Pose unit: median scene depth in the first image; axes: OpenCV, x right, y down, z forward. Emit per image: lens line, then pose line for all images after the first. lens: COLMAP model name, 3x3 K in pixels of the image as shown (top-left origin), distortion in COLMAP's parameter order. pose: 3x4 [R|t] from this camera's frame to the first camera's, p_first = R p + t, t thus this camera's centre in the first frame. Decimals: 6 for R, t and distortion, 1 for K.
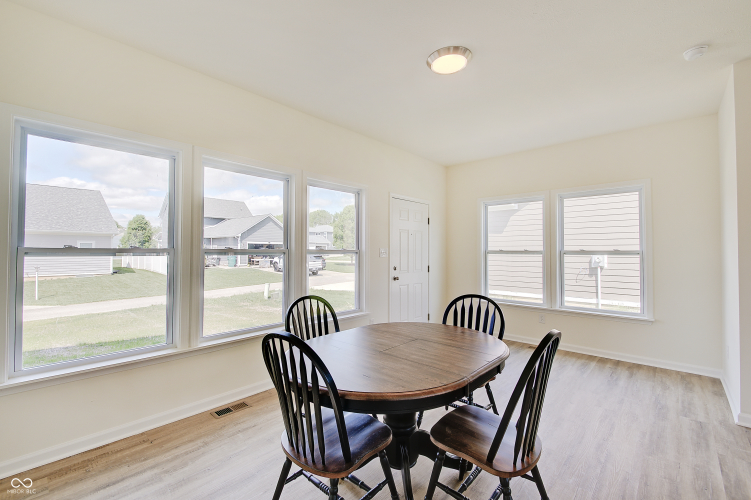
lens RADIAL K [[324.7, 0, 369.4], [0, 324.7, 245.7], [0, 0, 1]] dist [0.022932, -0.012965]
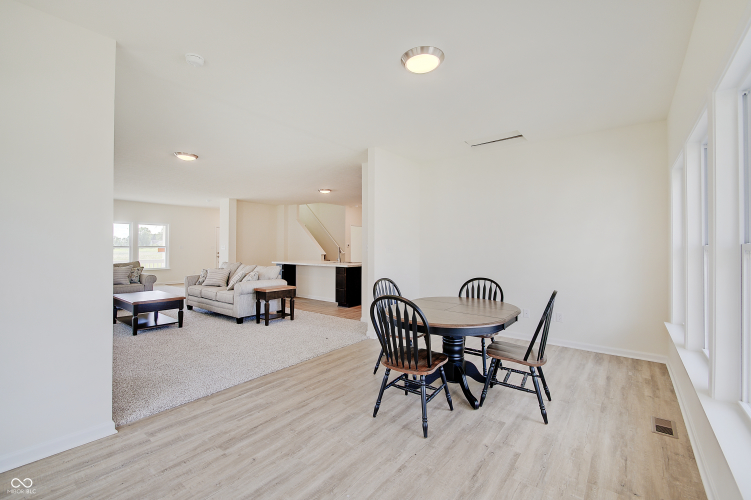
lens RADIAL K [[324.7, 0, 369.4], [0, 324.7, 245.7], [0, 0, 1]] dist [0.022932, -0.012965]
pose [[-0.996665, -0.006996, -0.081302, 0.542193], [-0.005071, 0.999702, -0.023860, 0.041310], [0.081445, -0.023368, -0.996404, 2.200006]]
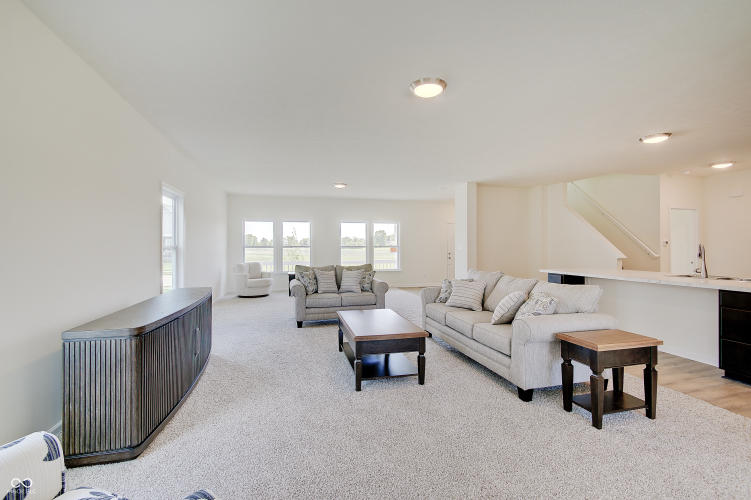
lens RADIAL K [[324.7, 0, 369.4], [0, 324.7, 245.7], [0, 0, 1]] dist [0.022932, -0.012965]
pose [[-0.847329, -0.001521, 0.531066, 1.143068], [-0.011605, 0.999810, -0.015653, 0.019352], [-0.530941, -0.019426, -0.847186, 1.052609]]
